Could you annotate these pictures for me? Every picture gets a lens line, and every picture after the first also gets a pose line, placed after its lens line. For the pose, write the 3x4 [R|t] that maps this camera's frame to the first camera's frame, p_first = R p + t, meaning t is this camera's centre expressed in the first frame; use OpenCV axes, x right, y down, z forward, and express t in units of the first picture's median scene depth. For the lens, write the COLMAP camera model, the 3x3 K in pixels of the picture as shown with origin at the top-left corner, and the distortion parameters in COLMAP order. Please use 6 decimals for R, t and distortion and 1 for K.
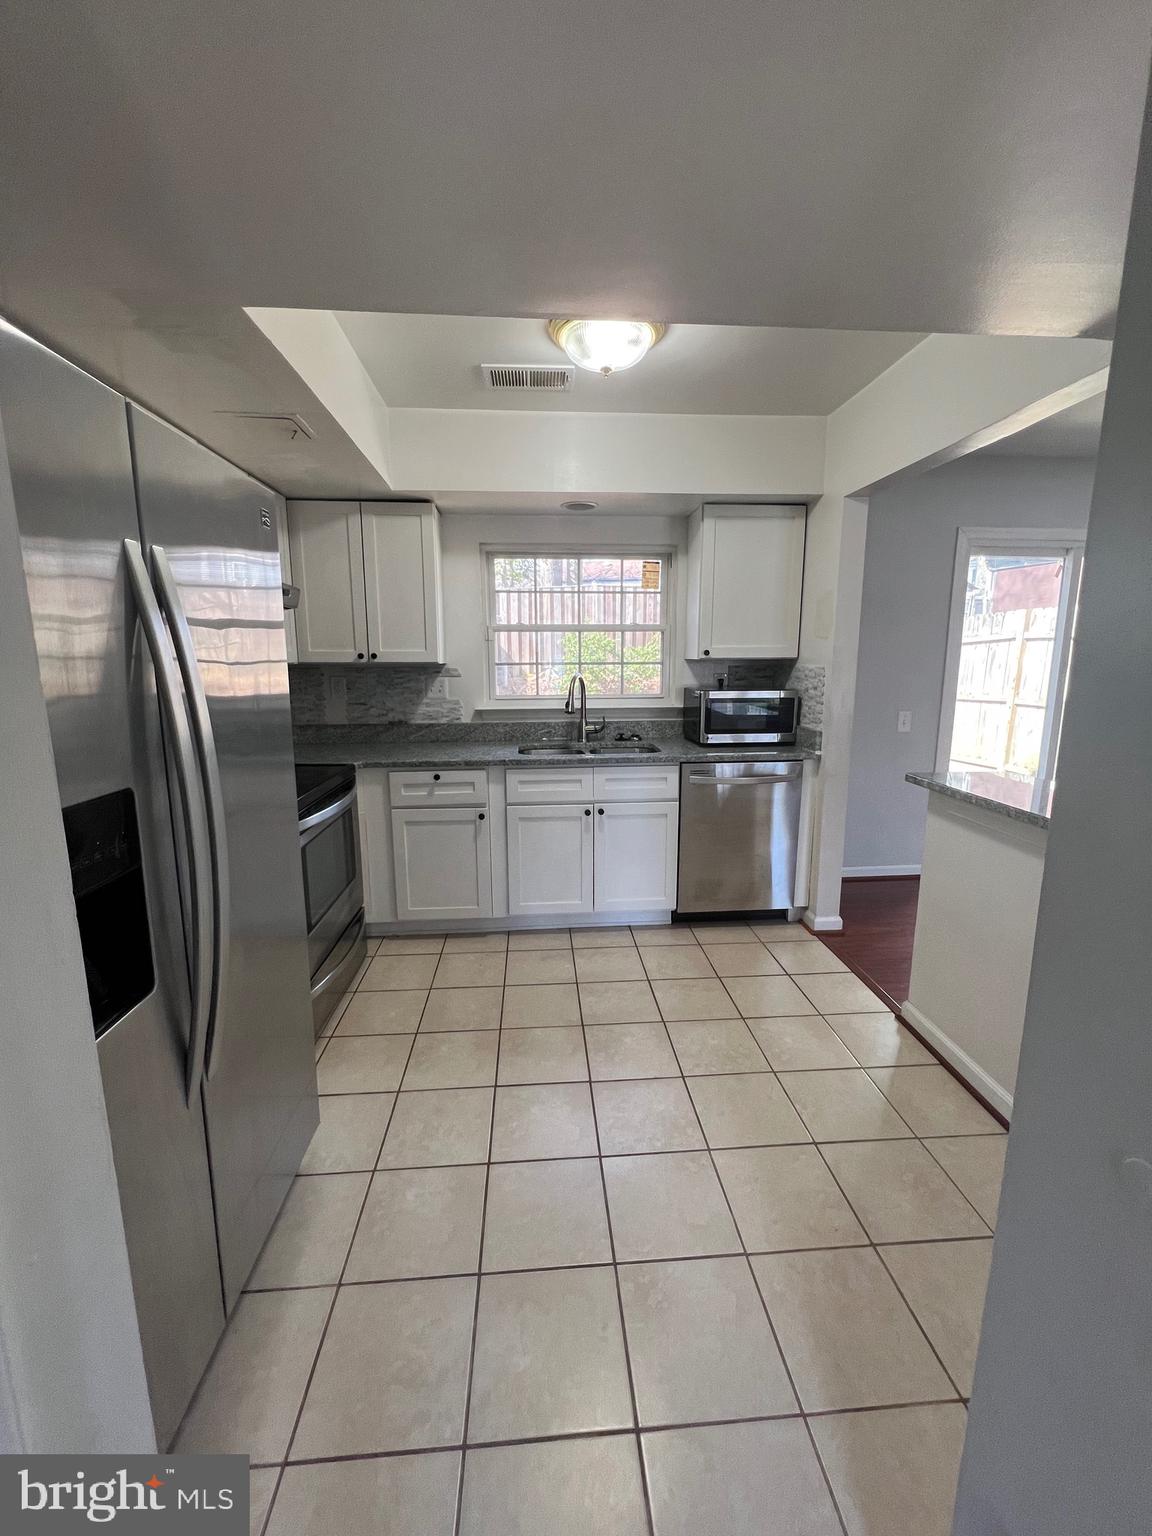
lens RADIAL K [[613.3, 0, 580.7], [0, 613.3, 765.9], [0, 0, 1]] dist [0.000240, 0.000638]
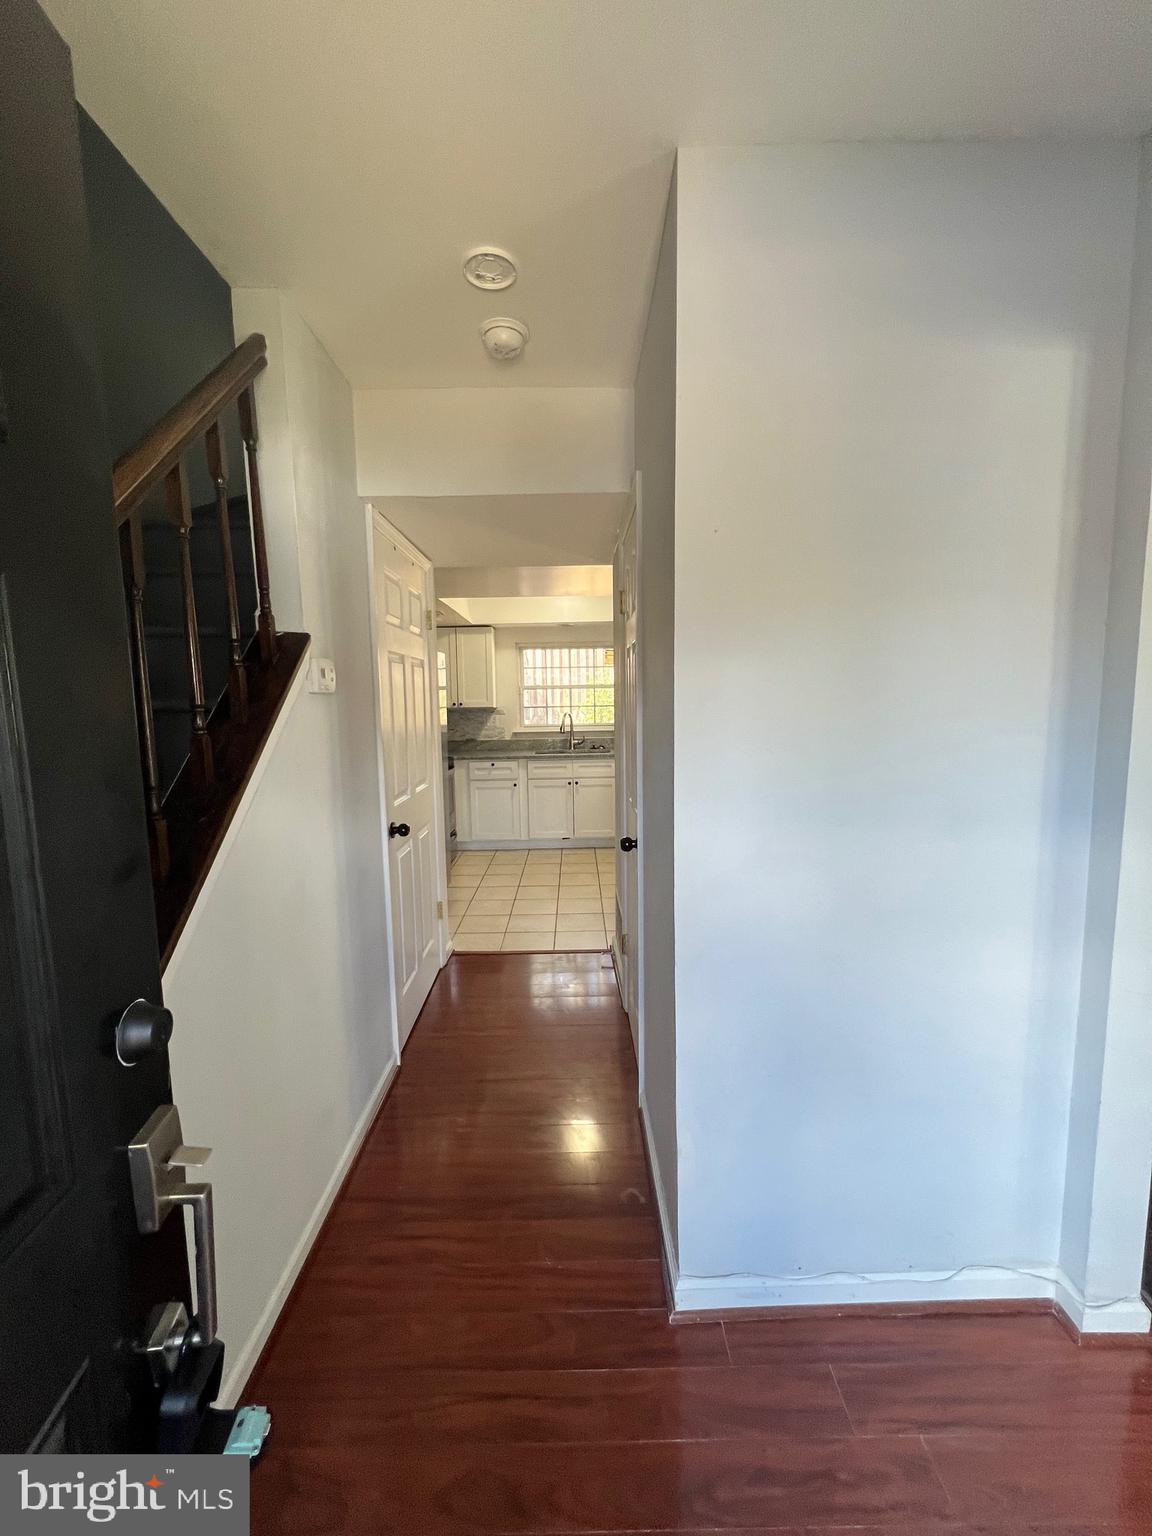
lens RADIAL K [[613.3, 0, 580.7], [0, 613.3, 765.9], [0, 0, 1]] dist [0.000240, 0.000638]
pose [[0.997597, -0.004927, -0.069101, 0.160761], [0.000615, 0.998058, -0.062282, 0.125998], [0.069274, 0.062089, 0.995664, -0.824049]]
